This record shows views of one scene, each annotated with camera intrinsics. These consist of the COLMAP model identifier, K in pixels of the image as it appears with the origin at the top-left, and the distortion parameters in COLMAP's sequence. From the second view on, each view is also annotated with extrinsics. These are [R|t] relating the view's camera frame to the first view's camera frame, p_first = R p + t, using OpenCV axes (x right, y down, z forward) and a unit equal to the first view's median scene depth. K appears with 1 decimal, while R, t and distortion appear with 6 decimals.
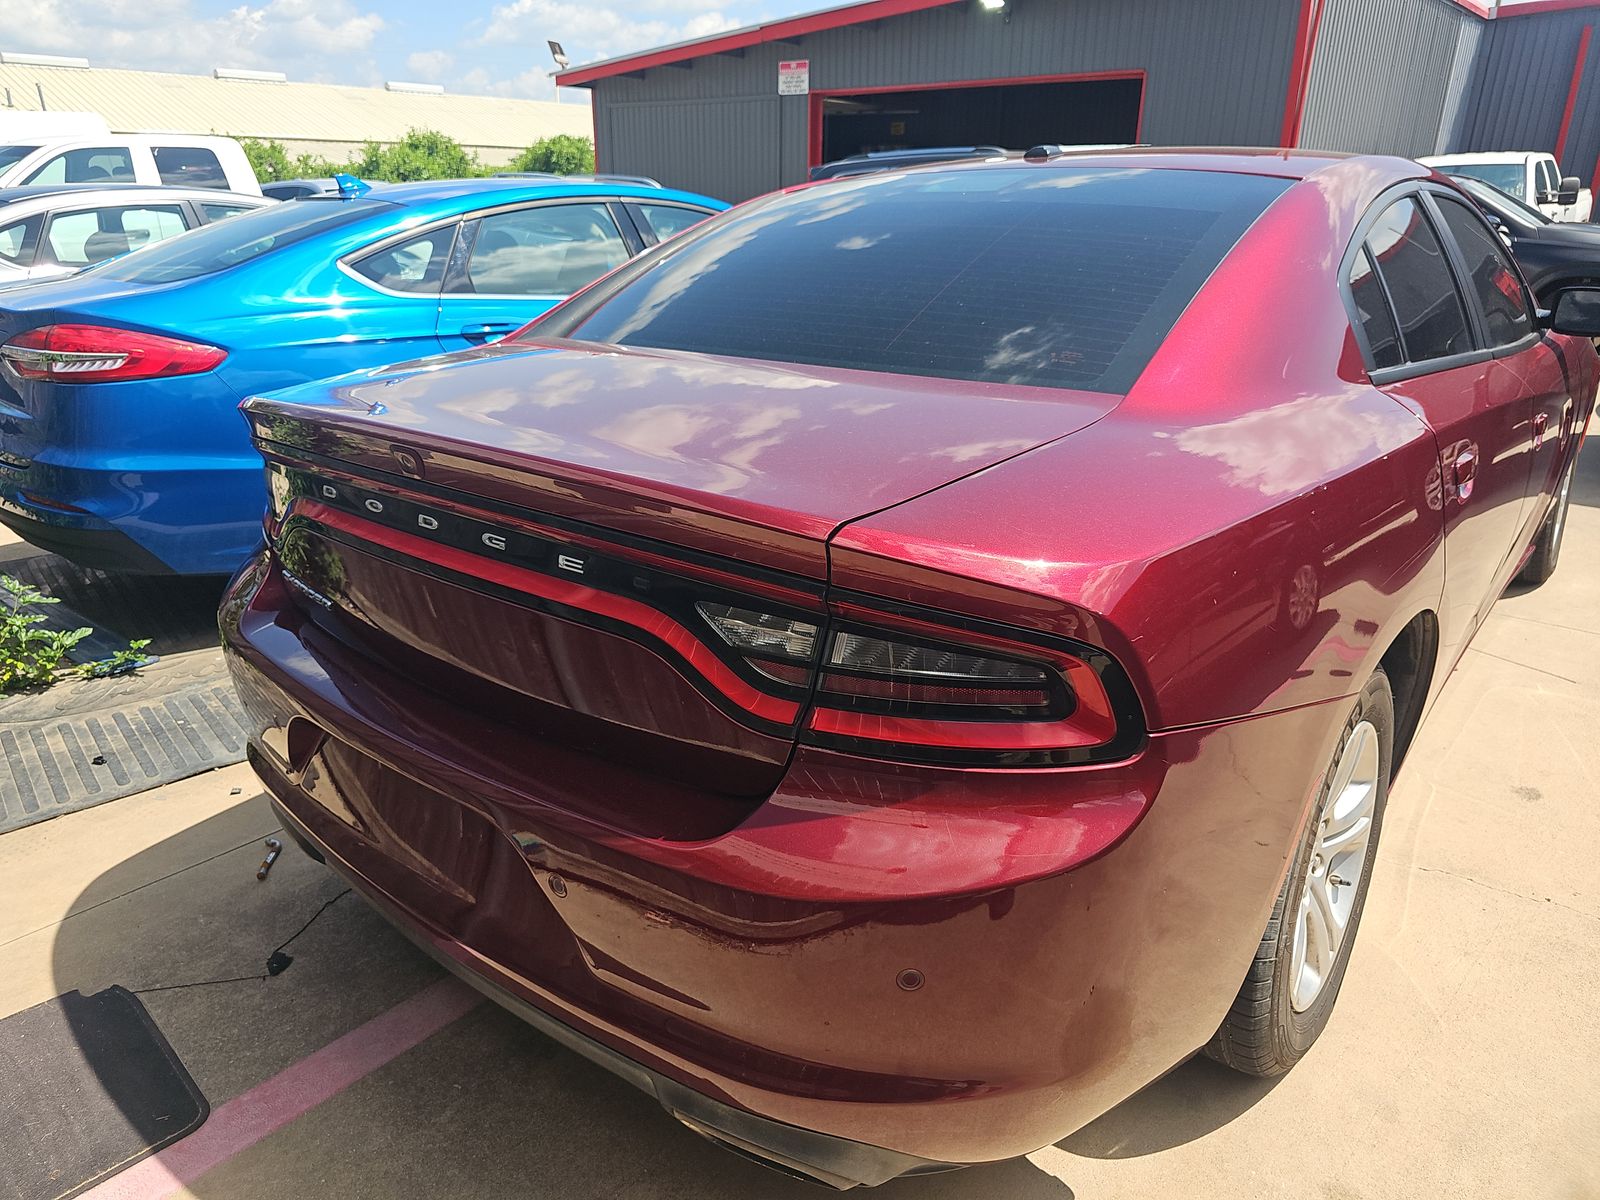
lens RADIAL K [[1116.8, 0, 800.0], [0, 1116.8, 600.0], [0, 0, 1]] dist [0.027116, -0.019470]
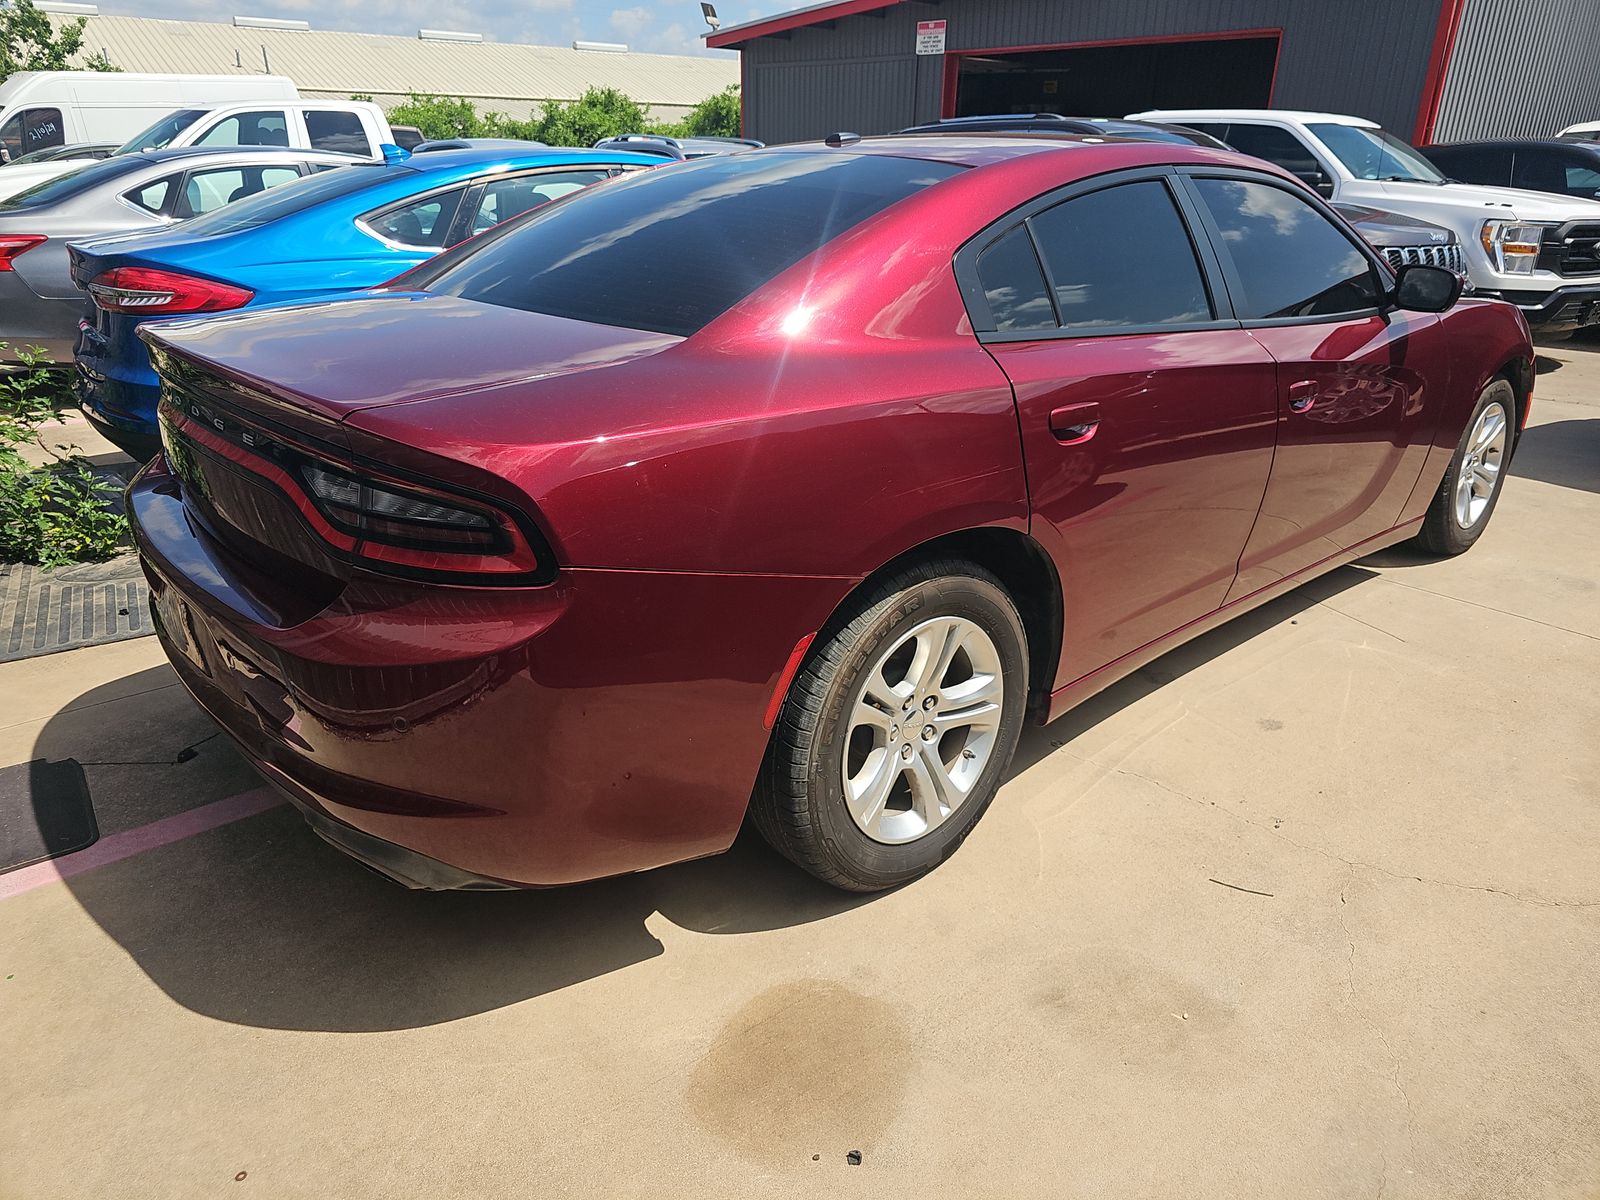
lens RADIAL K [[1116.8, 0, 800.0], [0, 1116.8, 600.0], [0, 0, 1]] dist [0.027116, -0.019470]
pose [[0.987045, 0.066208, -0.146146, 0.276600], [-0.061257, 0.997394, 0.038123, 0.028728], [0.148290, -0.028677, 0.988528, -0.127545]]
